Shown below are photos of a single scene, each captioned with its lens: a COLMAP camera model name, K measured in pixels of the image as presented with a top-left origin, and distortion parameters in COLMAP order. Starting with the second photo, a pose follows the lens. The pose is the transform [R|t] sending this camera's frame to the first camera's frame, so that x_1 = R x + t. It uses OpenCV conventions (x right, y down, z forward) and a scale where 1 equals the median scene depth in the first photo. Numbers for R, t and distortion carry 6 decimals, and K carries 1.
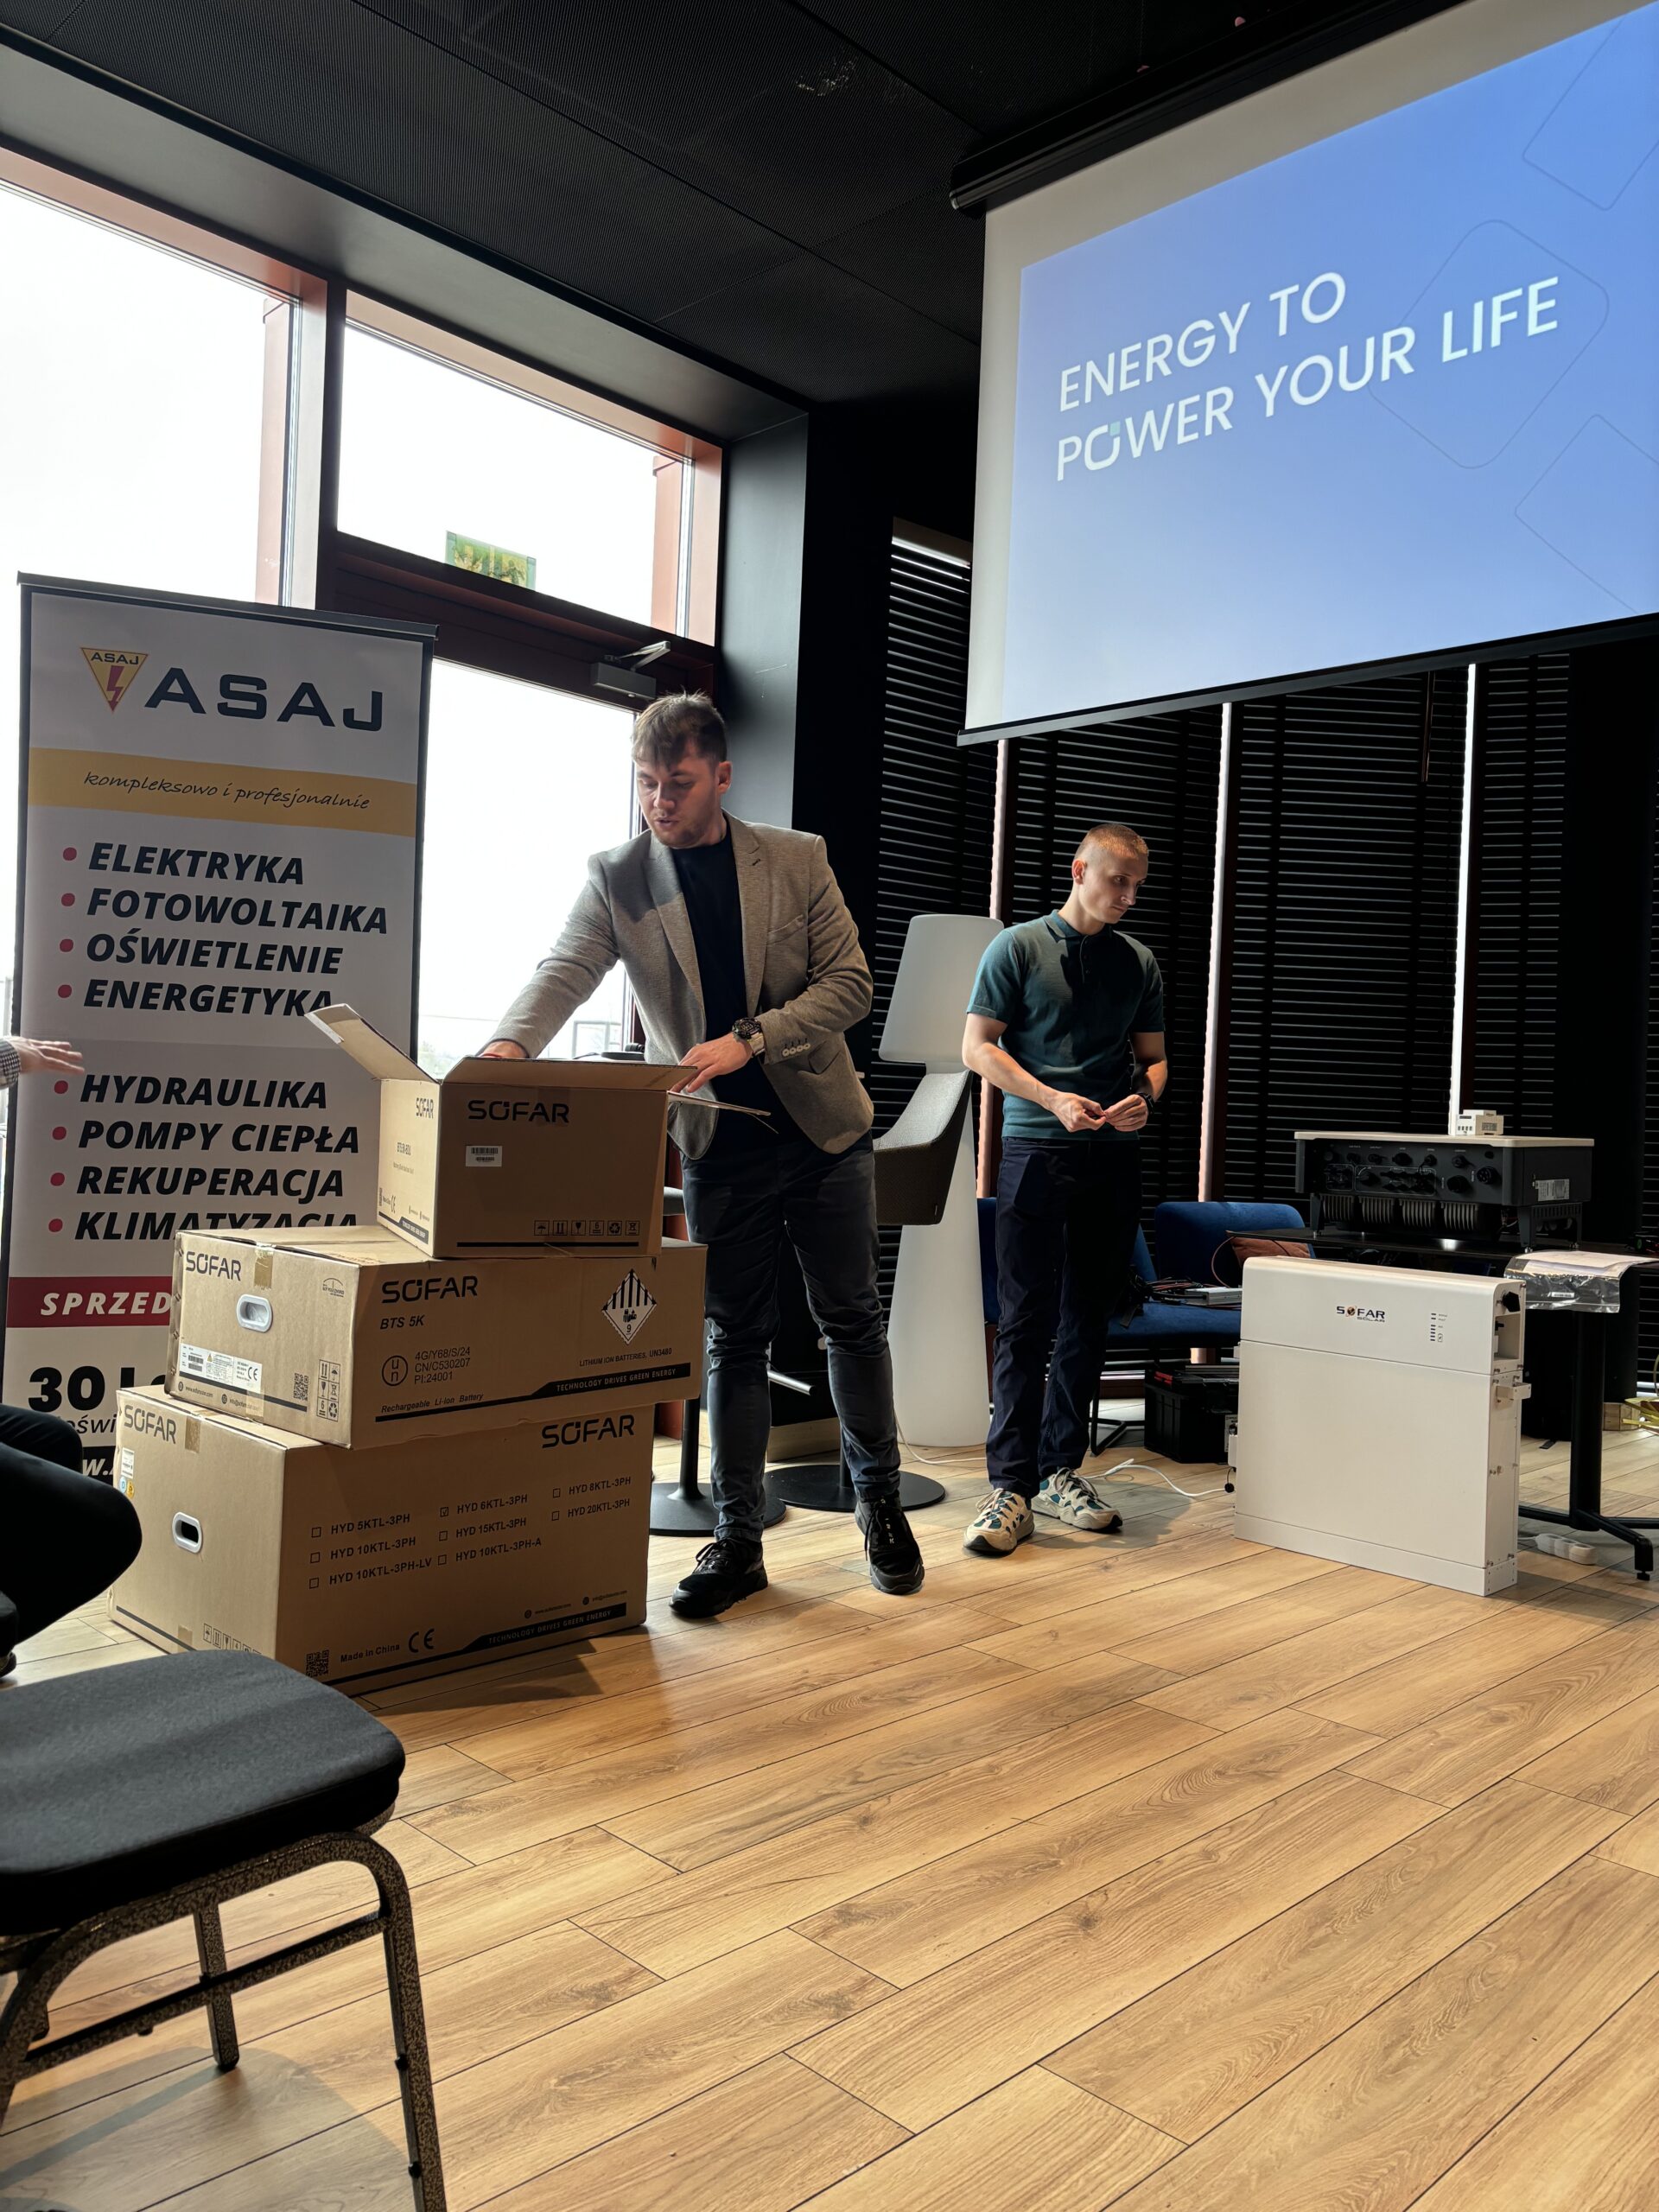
lens RADIAL K [[1678.5, 0, 821.8], [0, 1678.5, 1088.2], [0, 0, 1]] dist [0.038859, -0.028328]
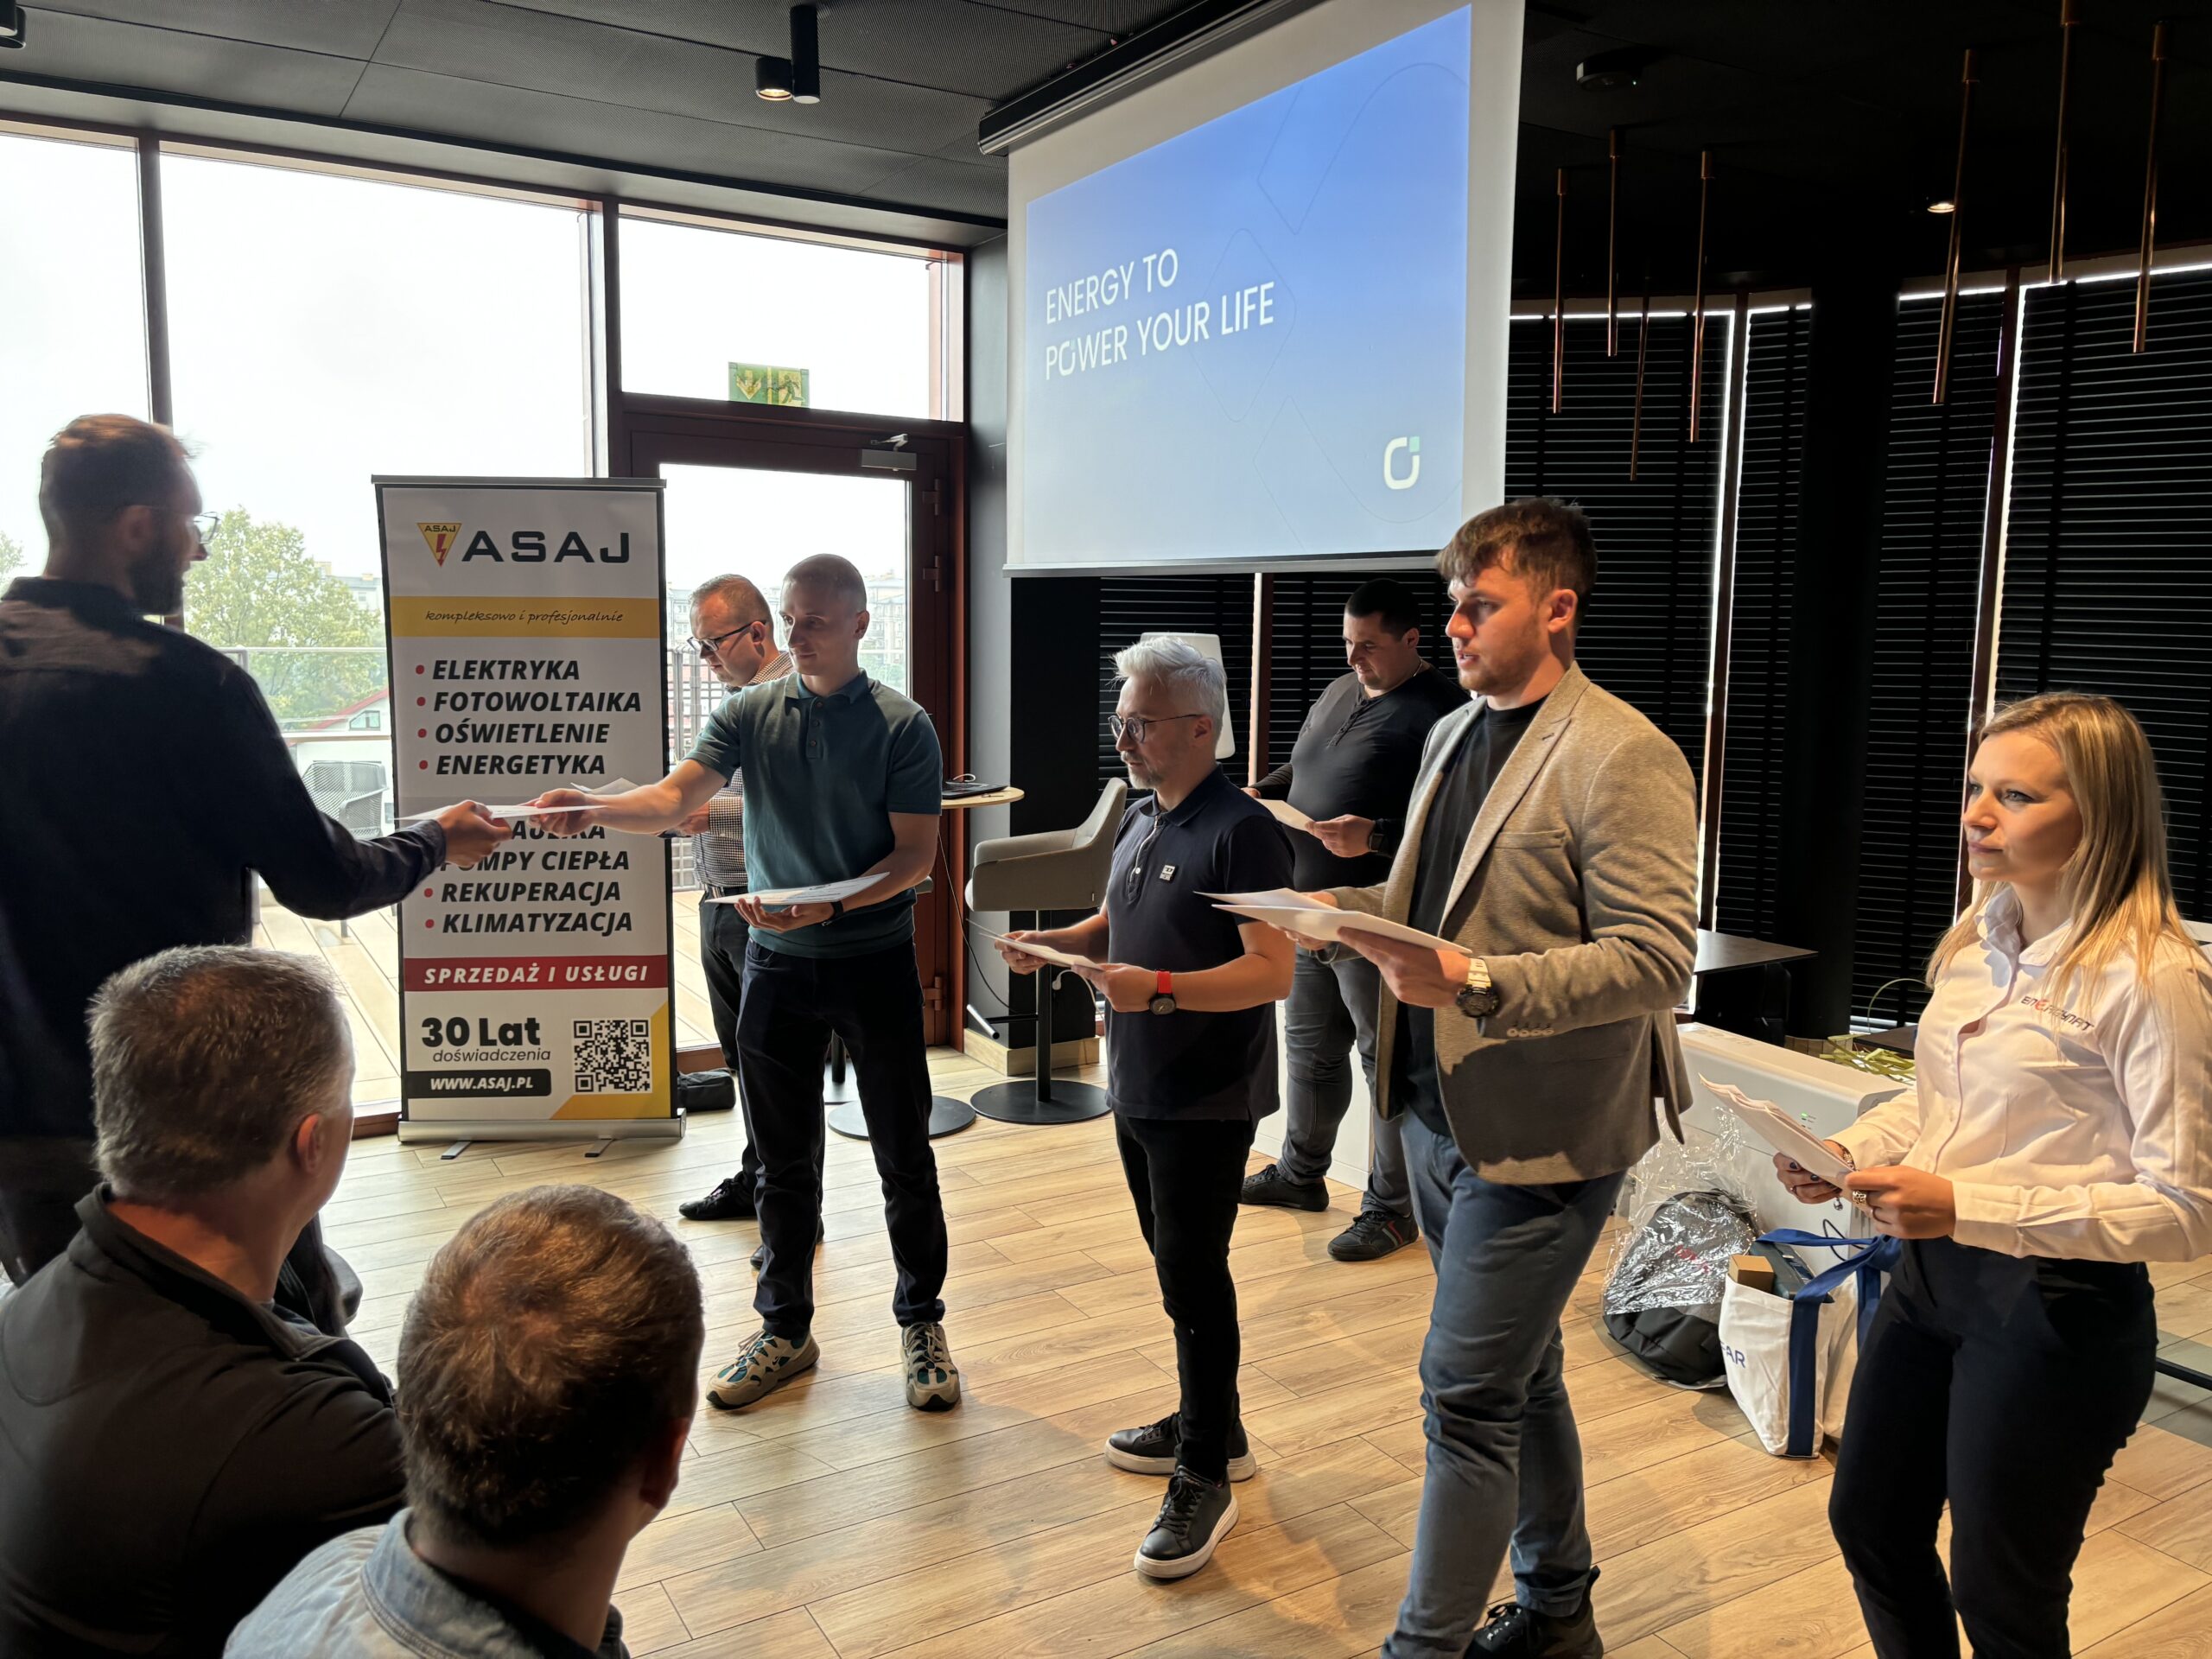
lens RADIAL K [[1678.5, 0, 1110.2], [0, 1678.5, 831.1], [0, 0, 1]] dist [0.038859, -0.028328]
pose [[0.970973, 0.004729, -0.239144, 0.471453], [0.026148, 0.991714, 0.125778, -0.167267], [0.237757, -0.128380, 0.962803, -0.263949]]
